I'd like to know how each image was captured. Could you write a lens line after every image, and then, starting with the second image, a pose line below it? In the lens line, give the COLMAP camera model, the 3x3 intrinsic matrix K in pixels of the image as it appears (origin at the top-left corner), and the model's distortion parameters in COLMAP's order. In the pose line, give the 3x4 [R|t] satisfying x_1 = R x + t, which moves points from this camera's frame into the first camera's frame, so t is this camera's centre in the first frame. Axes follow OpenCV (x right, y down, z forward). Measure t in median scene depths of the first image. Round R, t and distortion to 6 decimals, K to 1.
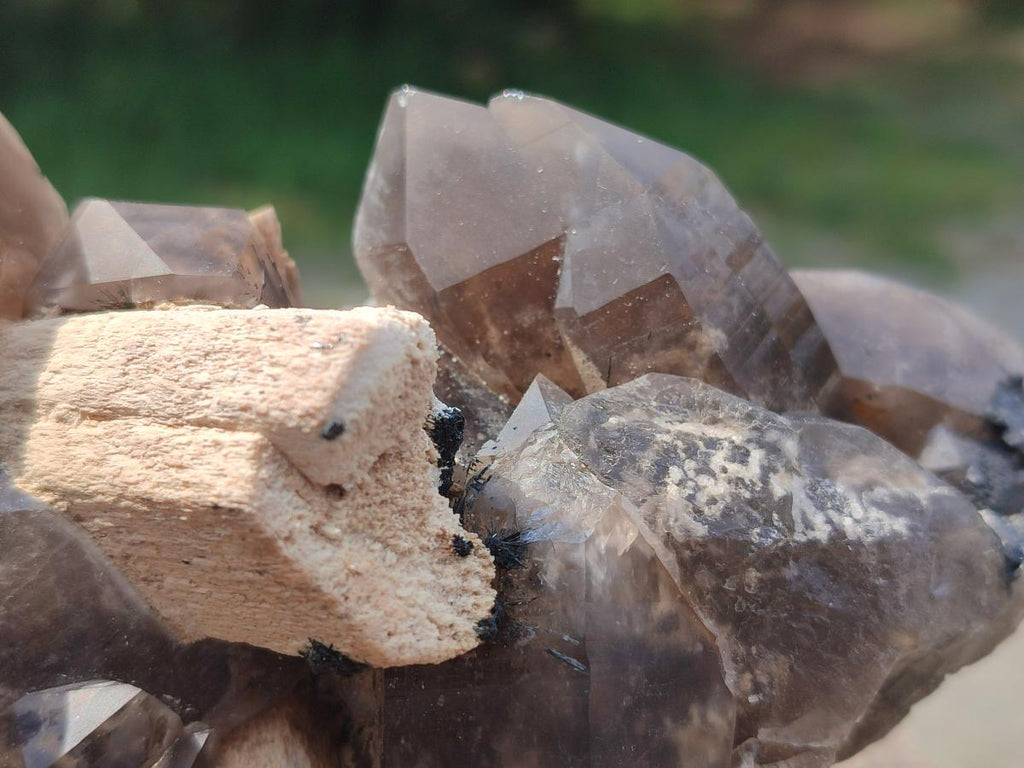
lens RADIAL K [[1546.2, 0, 512.0], [0, 1546.2, 384.0], [0, 0, 1]] dist [0.327184, -2.705632]
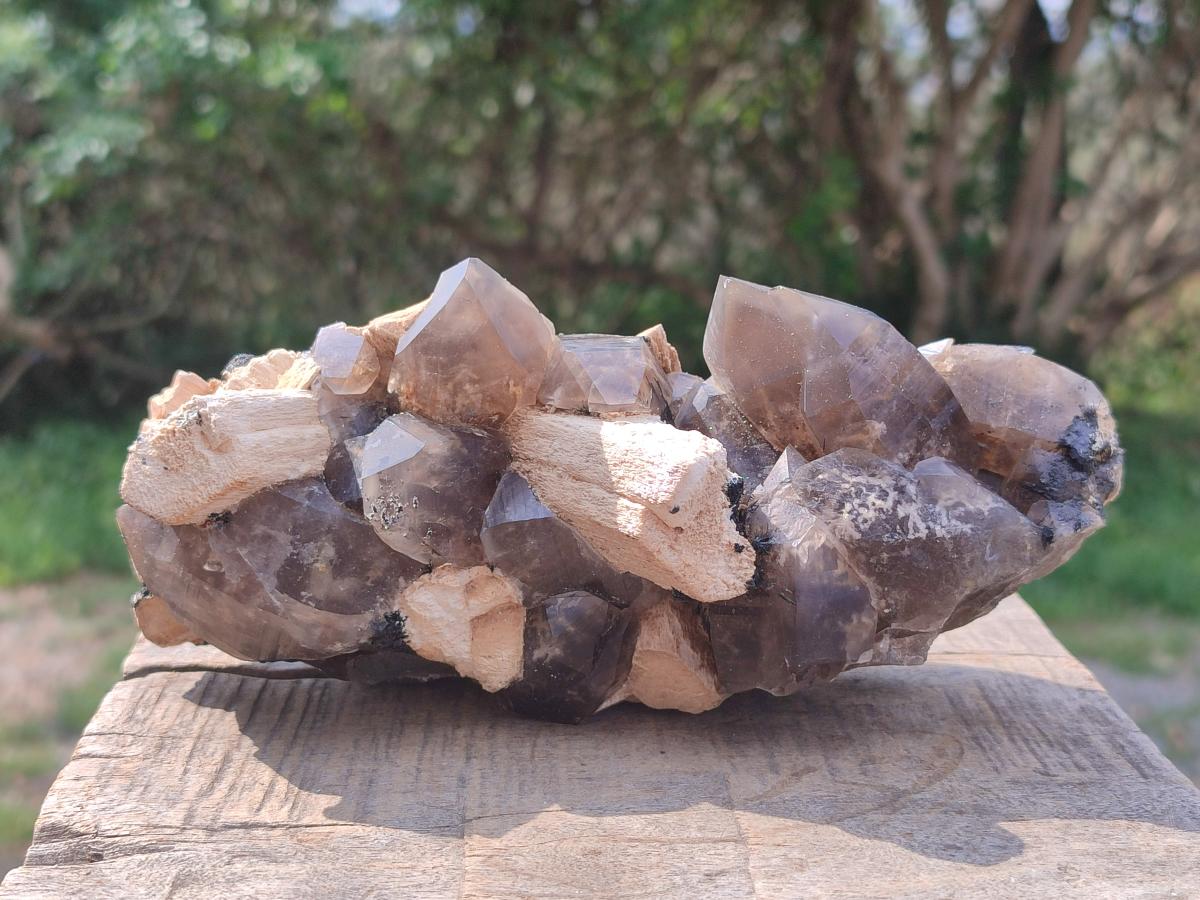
lens RADIAL K [[1811.9, 0, 600.0], [0, 1811.9, 450.0], [0, 0, 1]] dist [0.327184, -2.705632]
pose [[0.969447, 0.022167, -0.244296, 0.375709], [0.048121, 0.959372, 0.278012, -0.703151], [0.240533, -0.281273, 0.928994, -1.302751]]
